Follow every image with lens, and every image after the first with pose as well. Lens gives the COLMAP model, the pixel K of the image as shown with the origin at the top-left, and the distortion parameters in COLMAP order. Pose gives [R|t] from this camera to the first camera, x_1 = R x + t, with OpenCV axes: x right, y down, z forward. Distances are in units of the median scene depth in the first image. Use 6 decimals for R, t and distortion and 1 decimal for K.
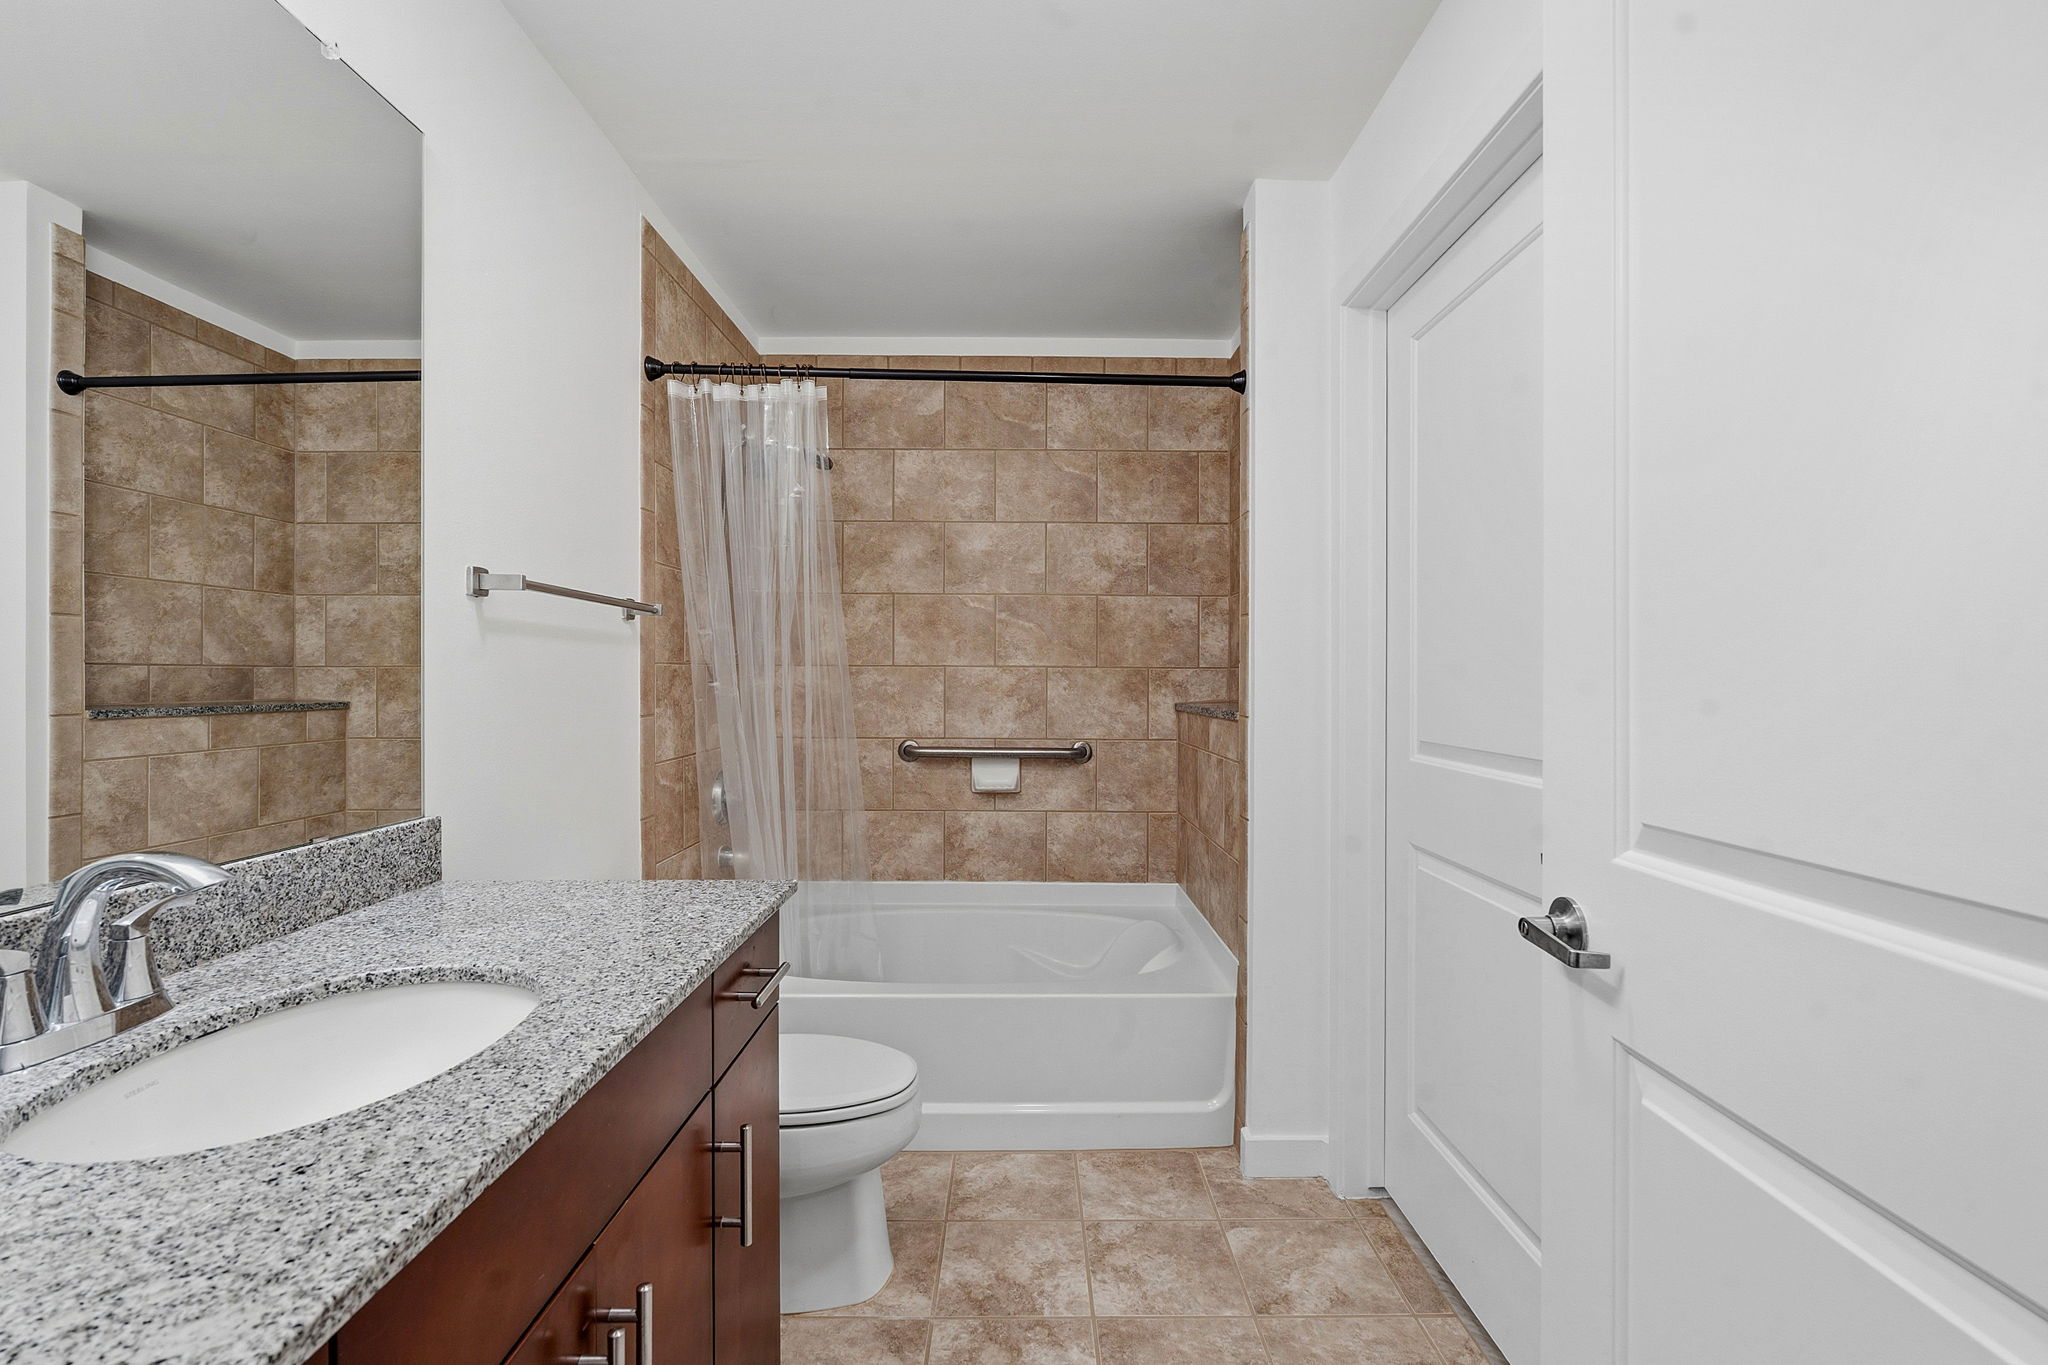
lens RADIAL K [[904.9, 0, 1025.6], [0, 904.9, 674.2], [0, 0, 1]] dist [-0.009394, 0.002781]
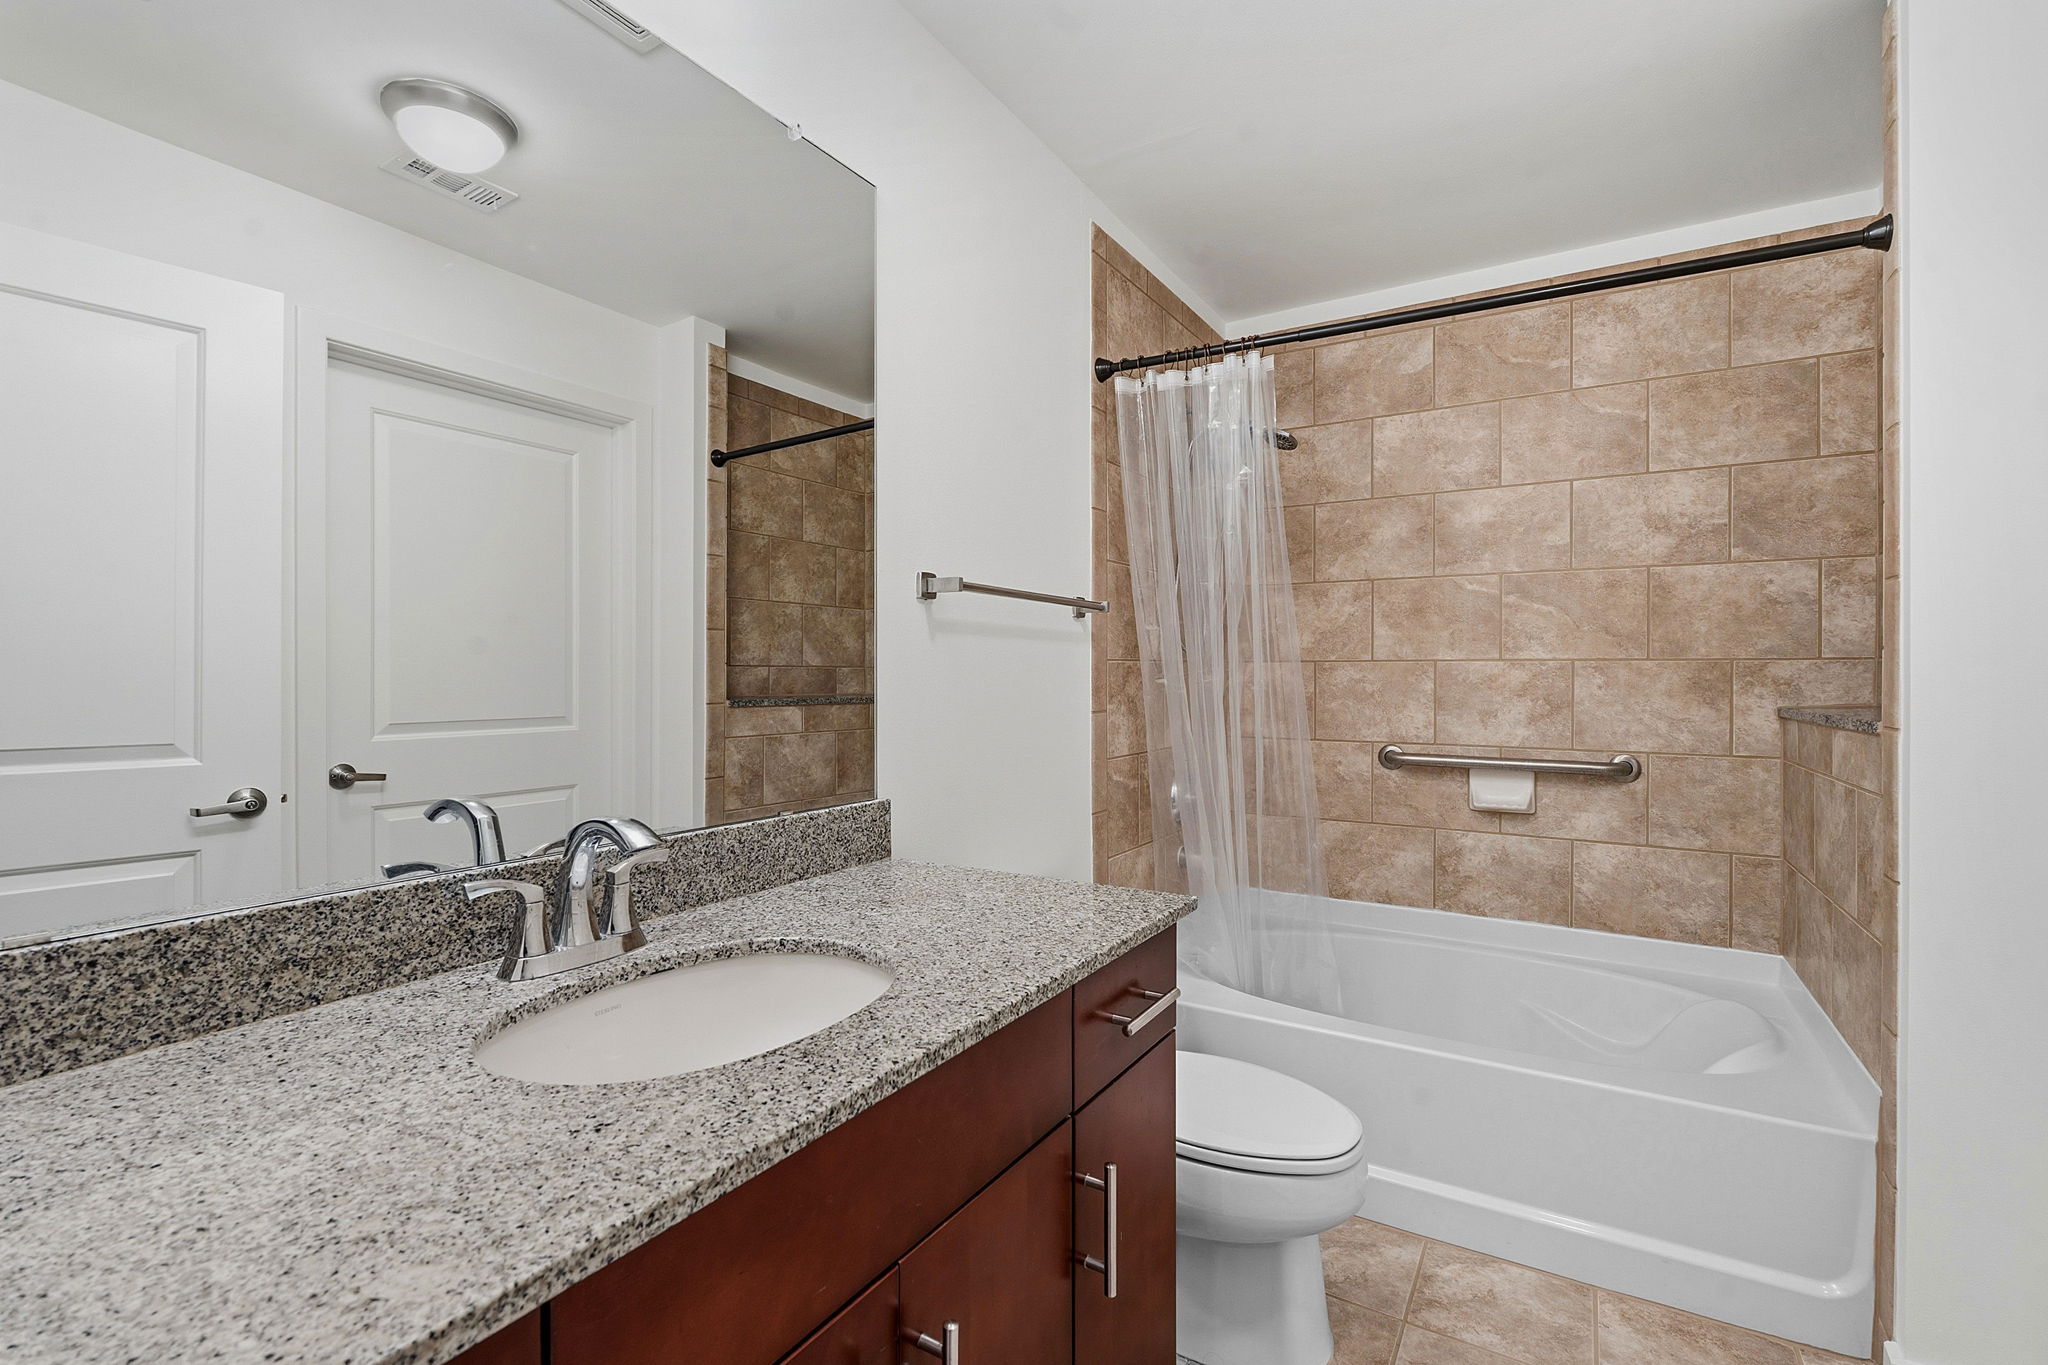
lens RADIAL K [[904.9, 0, 1025.6], [0, 904.9, 674.2], [0, 0, 1]] dist [-0.009394, 0.002781]
pose [[0.848266, -0.004121, -0.529554, 0.048352], [0.004770, 0.999989, -0.000140, 0.003304], [0.529548, -0.002407, 0.848276, 0.088525]]
